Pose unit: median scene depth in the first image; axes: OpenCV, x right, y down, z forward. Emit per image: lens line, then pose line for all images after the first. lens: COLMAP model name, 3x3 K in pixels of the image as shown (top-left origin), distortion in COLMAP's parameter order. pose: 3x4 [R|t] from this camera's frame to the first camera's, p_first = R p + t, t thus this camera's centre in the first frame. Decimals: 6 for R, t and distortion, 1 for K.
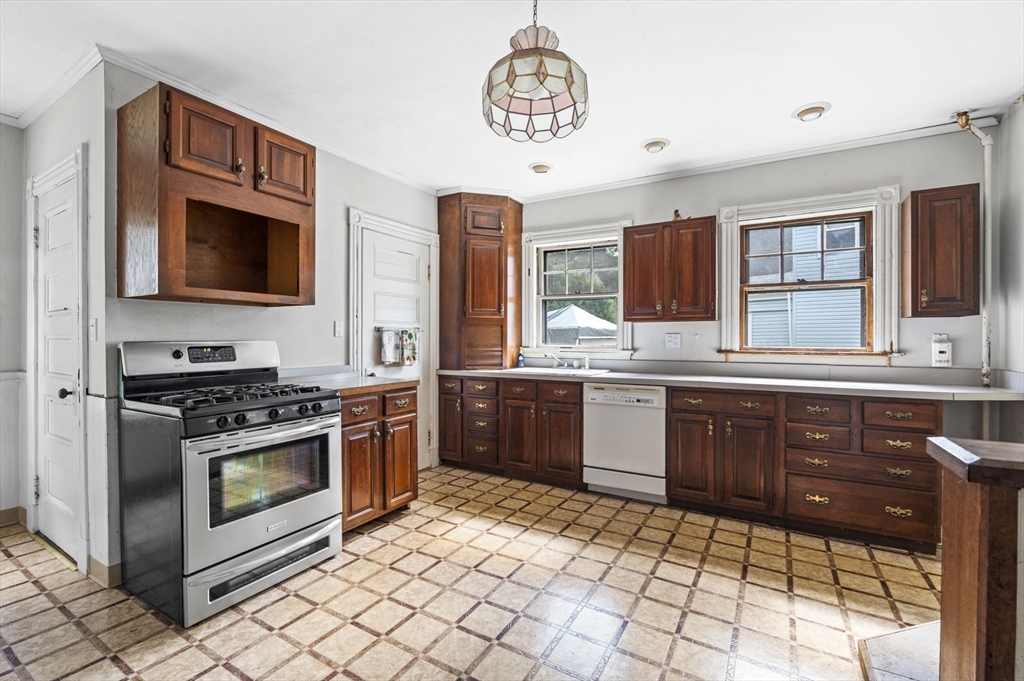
lens RADIAL K [[443.8, 0, 514.4], [0, 443.8, 340.3], [0, 0, 1]] dist [-0.005091, -0.000573]
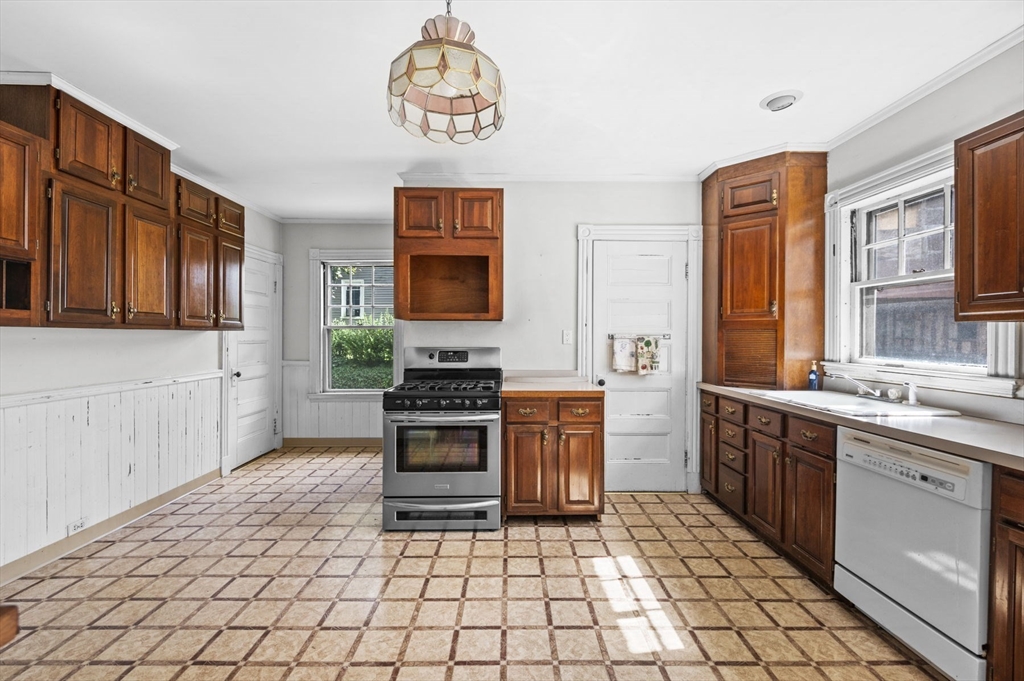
lens RADIAL K [[422.5, 0, 508.5], [0, 422.5, 339.8], [0, 0, 1]] dist [-0.008354, -0.000922]
pose [[0.516753, 0.006288, -0.856111, 0.431368], [-0.006923, 0.999971, 0.003166, -0.021113], [0.856107, 0.004291, 0.516782, 0.330542]]
